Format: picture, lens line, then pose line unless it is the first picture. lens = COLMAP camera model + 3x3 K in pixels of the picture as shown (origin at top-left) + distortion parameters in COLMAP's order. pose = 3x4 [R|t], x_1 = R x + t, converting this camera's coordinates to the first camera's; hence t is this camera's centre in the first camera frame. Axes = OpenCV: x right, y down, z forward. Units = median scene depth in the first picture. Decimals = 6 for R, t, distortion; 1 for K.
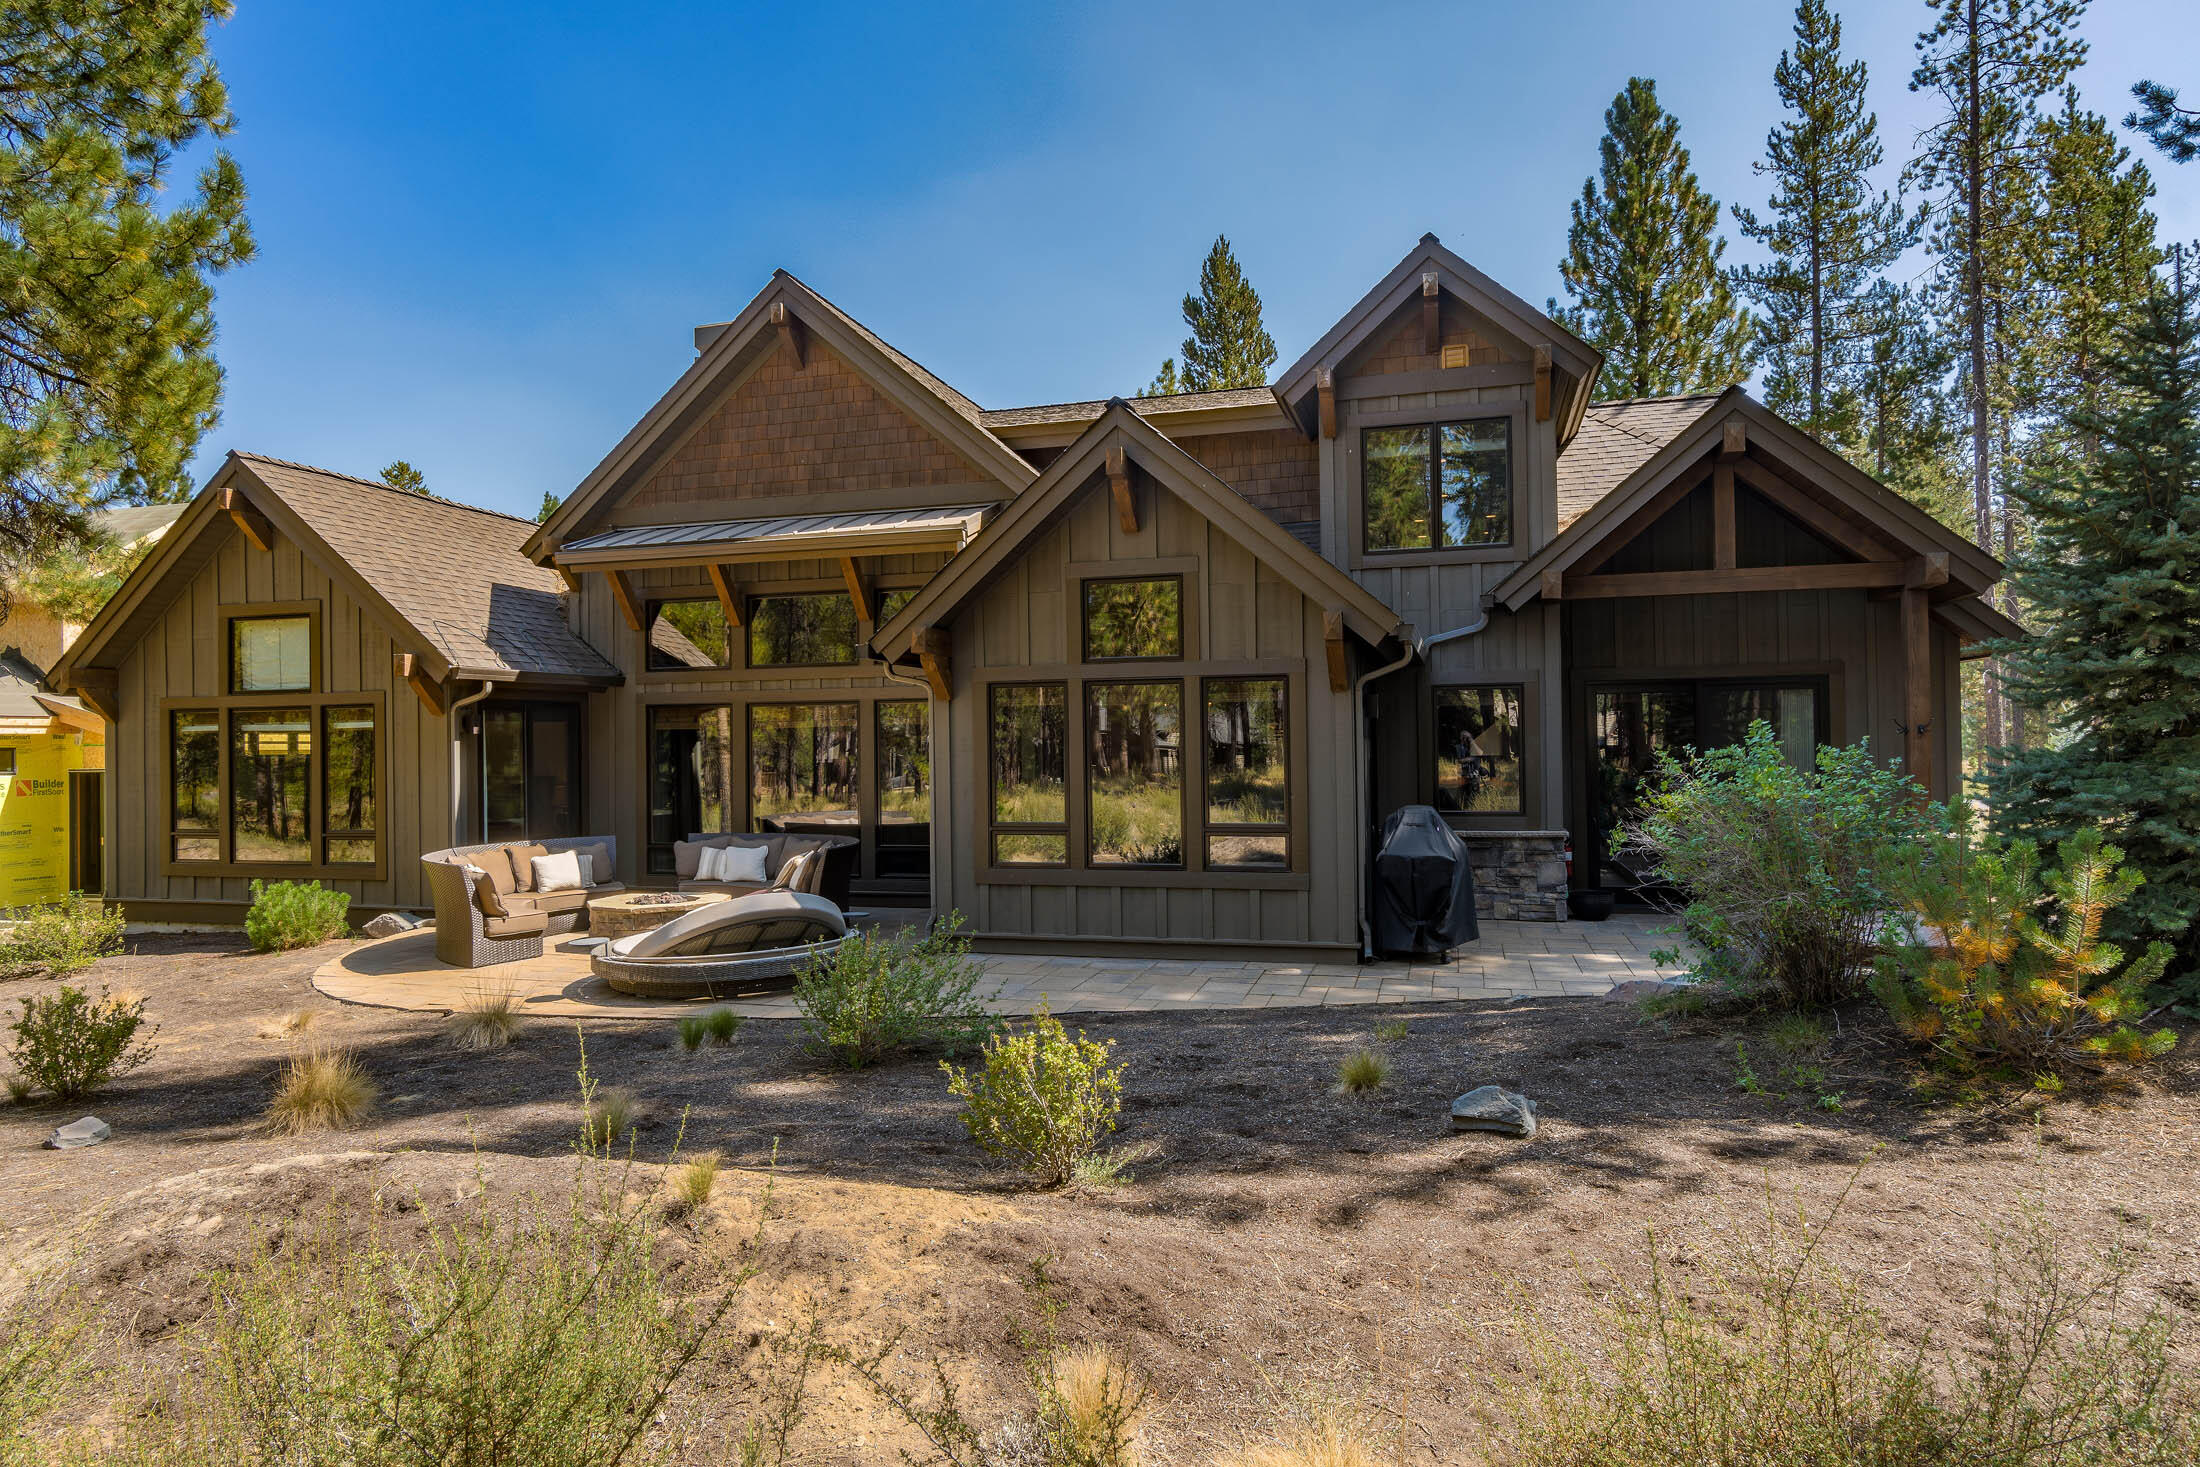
lens RADIAL K [[1361.4, 0, 1100.0], [0, 1361.4, 733.5], [0, 0, 1]] dist [0.002772, -0.000674]
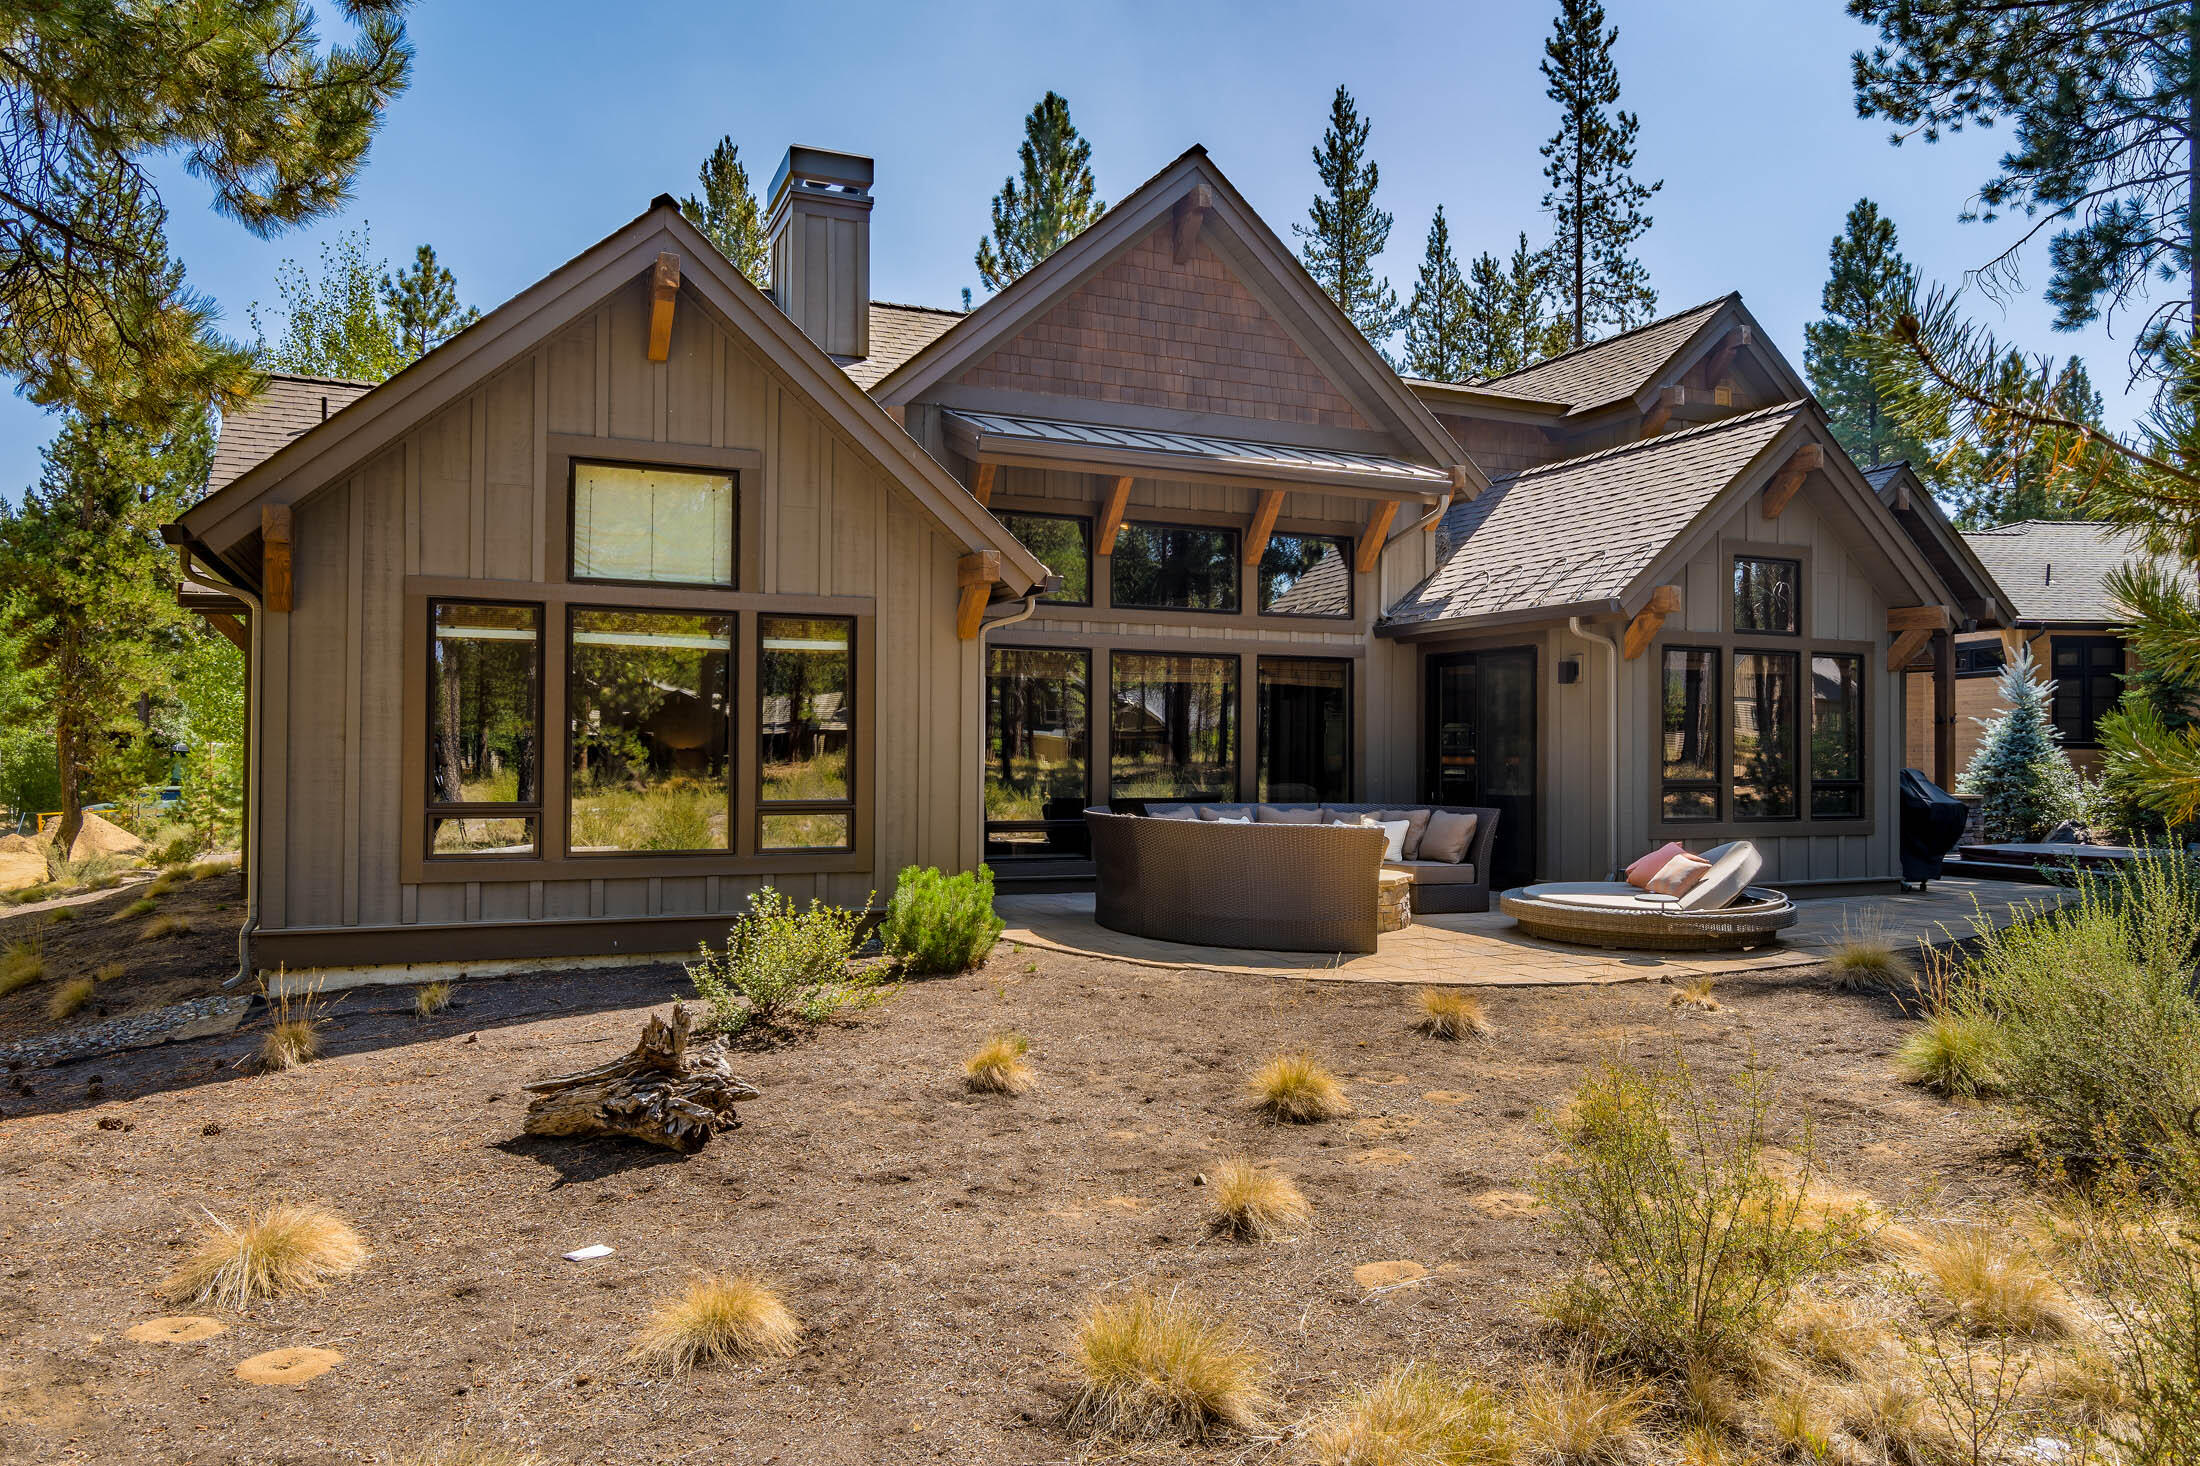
lens RADIAL K [[1515.8, 0, 1100.0], [0, 1515.8, 733.0], [0, 0, 1]] dist [-0.002999, -0.000836]
pose [[0.745133, 0.027286, 0.666357, -0.948983], [-0.025760, 0.999595, -0.012125, 0.043014], [-0.666418, -0.008131, 0.745534, 0.345765]]
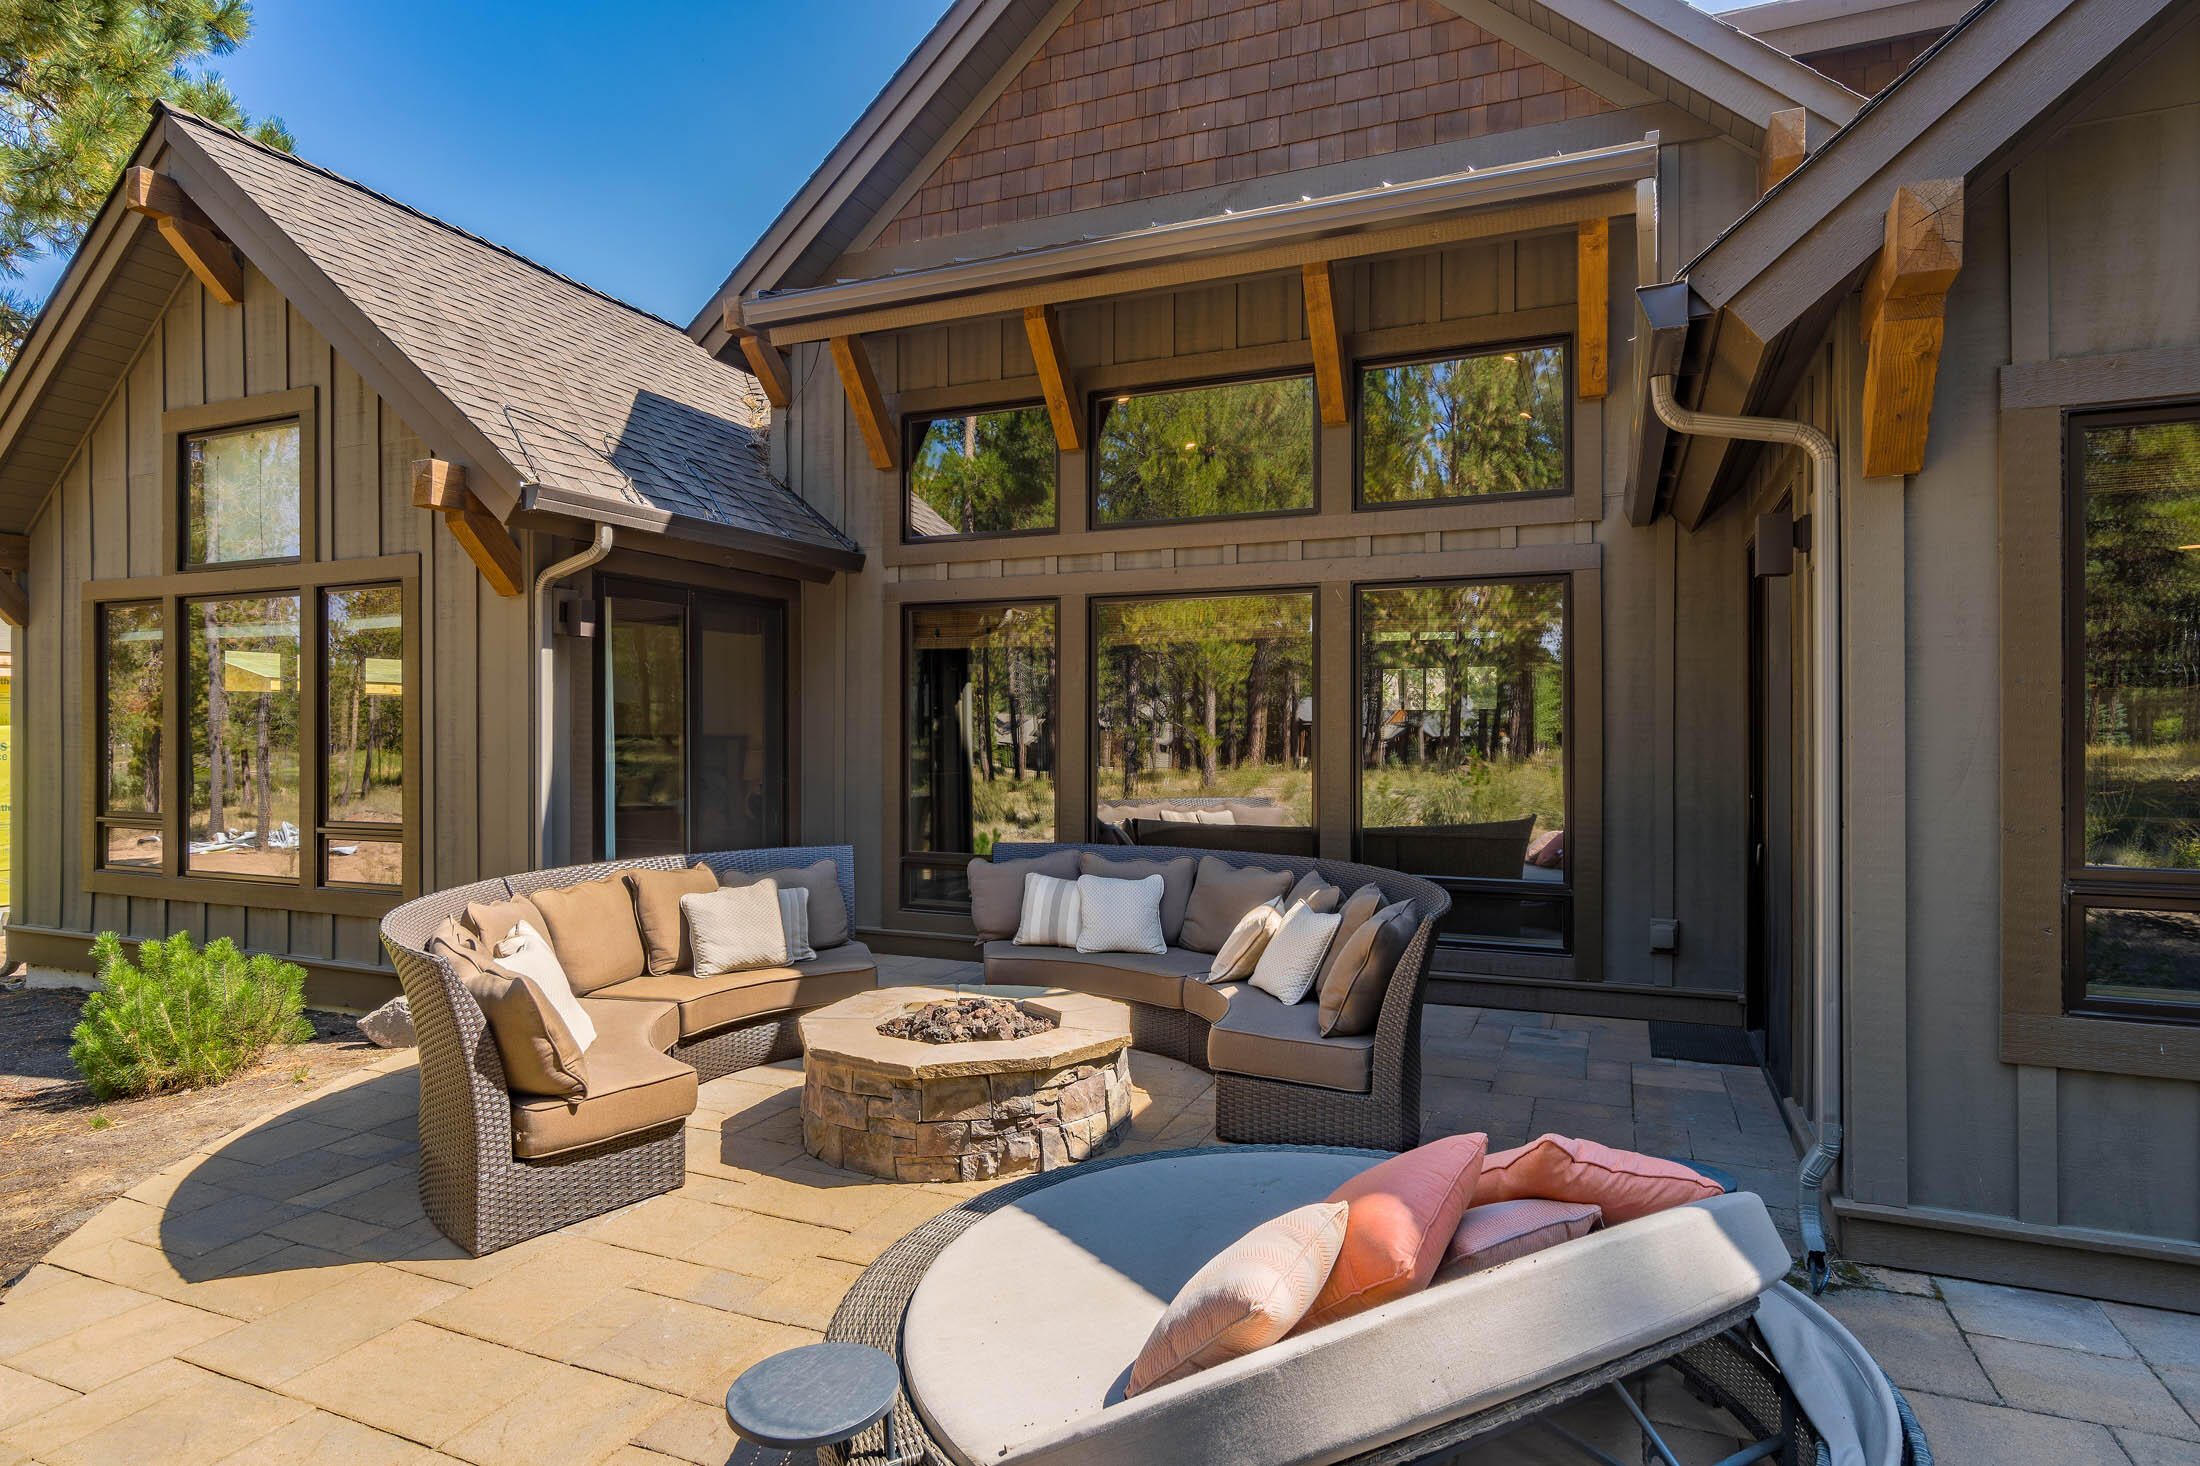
lens RADIAL K [[1200.8, 0, 1090.0], [0, 1200.8, 741.5], [0, 0, 1]] dist [0.002475, 0.000666]
pose [[0.993027, 0.013411, -0.117123, -0.219871], [-0.011532, 0.999794, 0.016702, 0.029171], [0.117323, -0.015235, 0.992977, 0.577494]]
